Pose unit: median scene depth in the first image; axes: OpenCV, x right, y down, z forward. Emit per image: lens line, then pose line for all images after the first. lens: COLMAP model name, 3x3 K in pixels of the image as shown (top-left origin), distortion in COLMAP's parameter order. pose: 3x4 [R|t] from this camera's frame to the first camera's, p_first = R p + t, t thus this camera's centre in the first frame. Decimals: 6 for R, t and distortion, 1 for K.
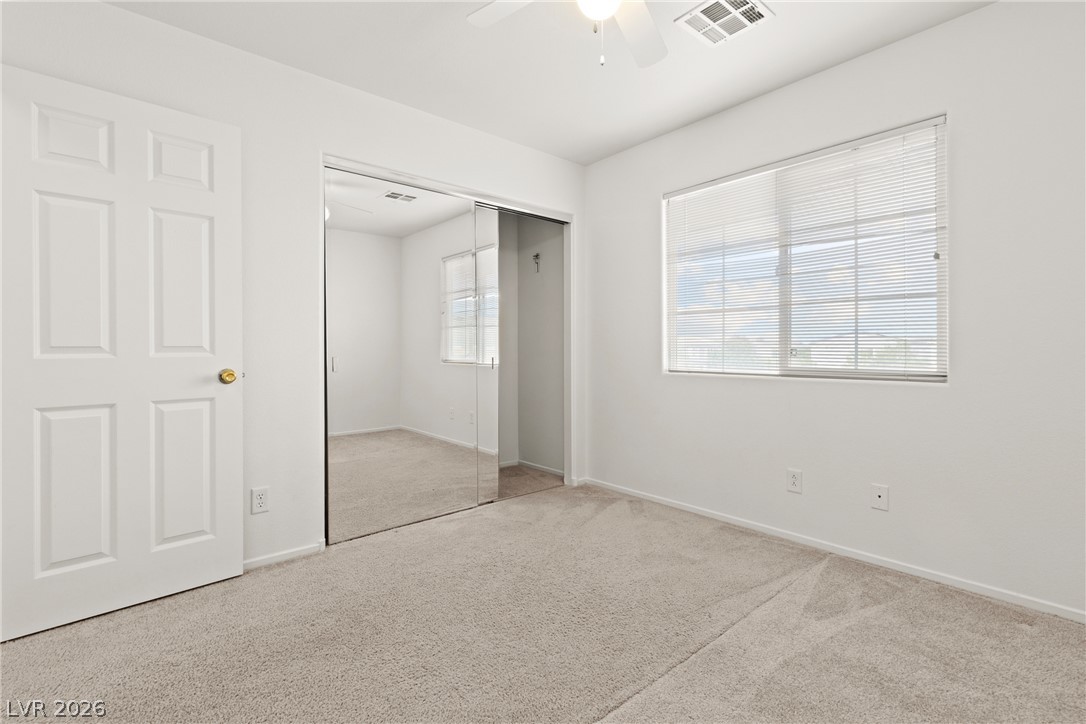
lens RADIAL K [[487.7, 0, 547.2], [0, 487.7, 350.1], [0, 0, 1]] dist [0.005204, -0.000017]
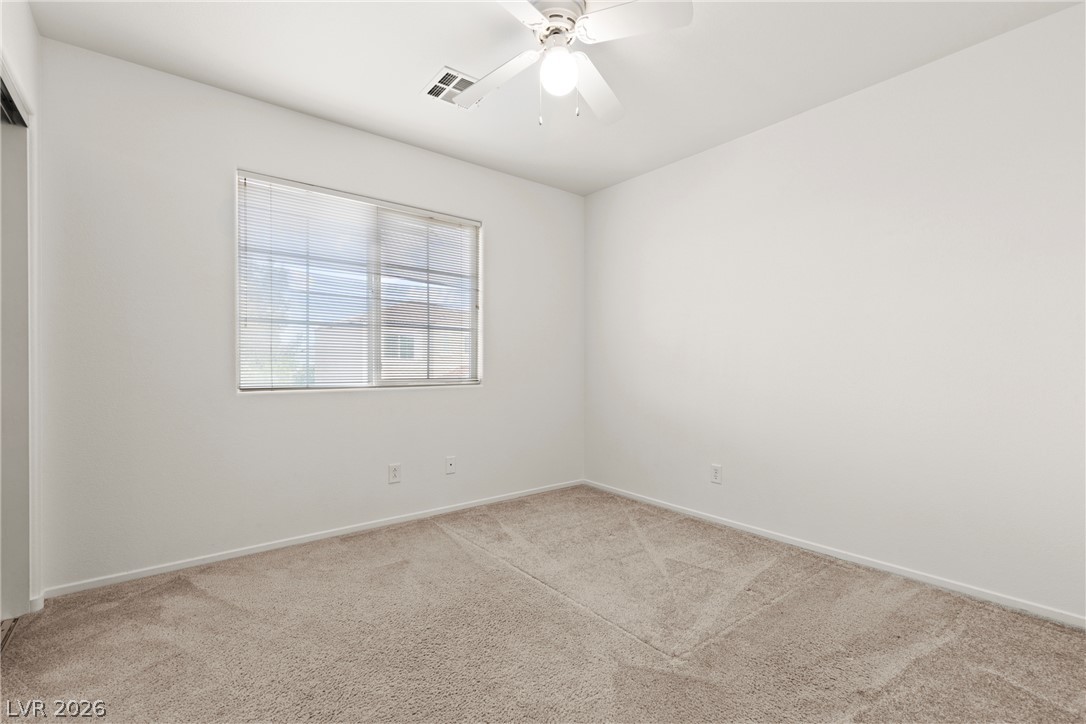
lens RADIAL K [[487.7, 0, 534.7], [0, 487.7, 371.3], [0, 0, 1]] dist [0.005204, -0.000017]
pose [[0.052291, -0.011462, 0.998566, -0.675056], [-0.000214, 0.999934, 0.011489, 0.002327], [-0.998632, -0.000814, 0.052285, 0.596517]]
